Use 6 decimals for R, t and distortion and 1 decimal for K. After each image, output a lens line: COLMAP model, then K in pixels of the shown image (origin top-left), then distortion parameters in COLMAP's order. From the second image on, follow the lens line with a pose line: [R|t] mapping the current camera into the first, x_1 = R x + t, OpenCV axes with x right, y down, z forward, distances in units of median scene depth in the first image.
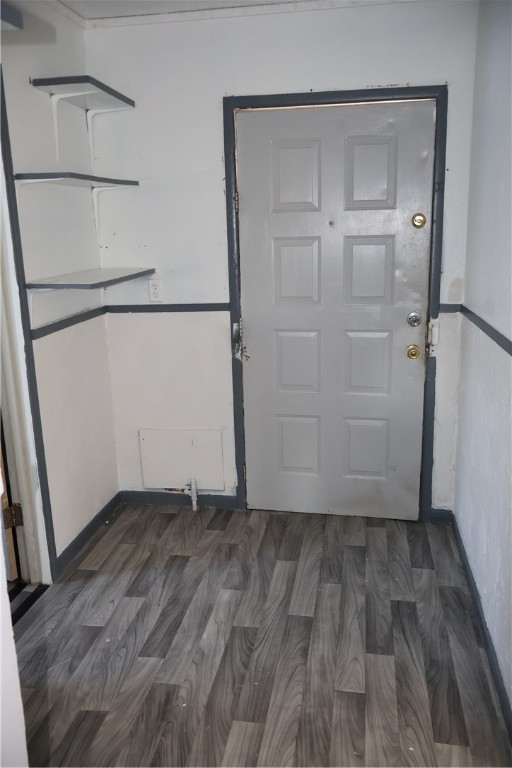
lens RADIAL K [[642.9, 0, 256.0], [0, 642.9, 384.0], [0, 0, 1]] dist [-0.007053, -0.005219]
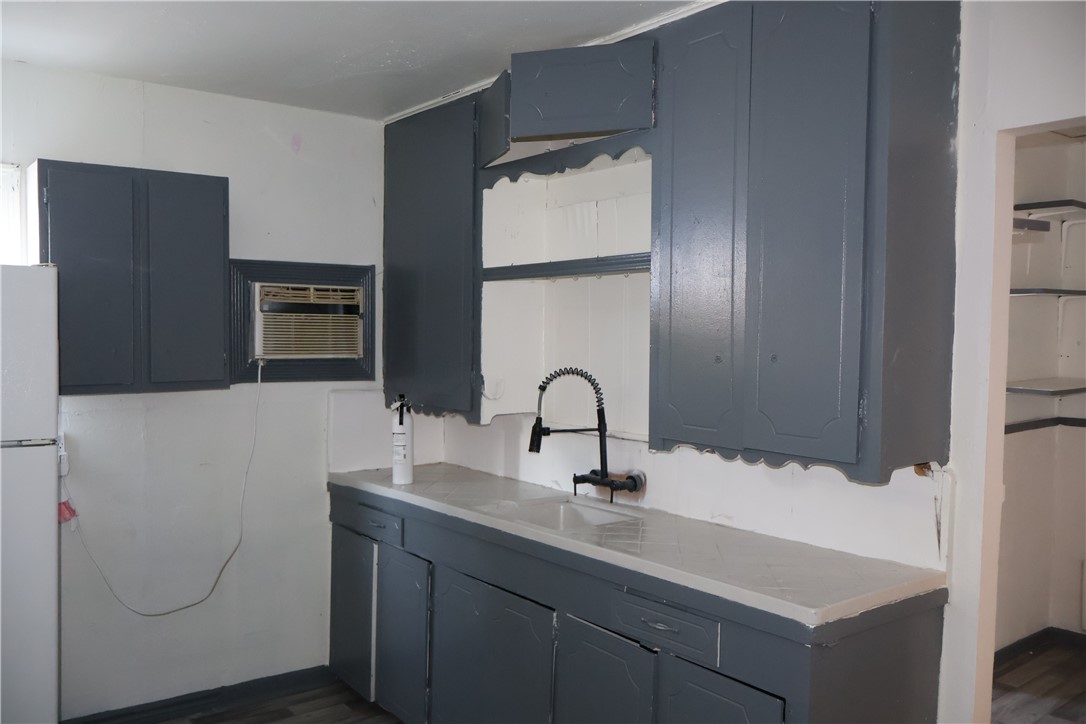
lens RADIAL K [[909.0, 0, 543.0], [0, 909.0, 362.0], [0, 0, 1]] dist [-0.007053, -0.005219]
pose [[0.751295, 0.064162, -0.656841, 0.067976], [-0.196295, 0.971945, -0.129580, 0.126281], [0.630099, 0.226287, 0.742812, -0.503957]]
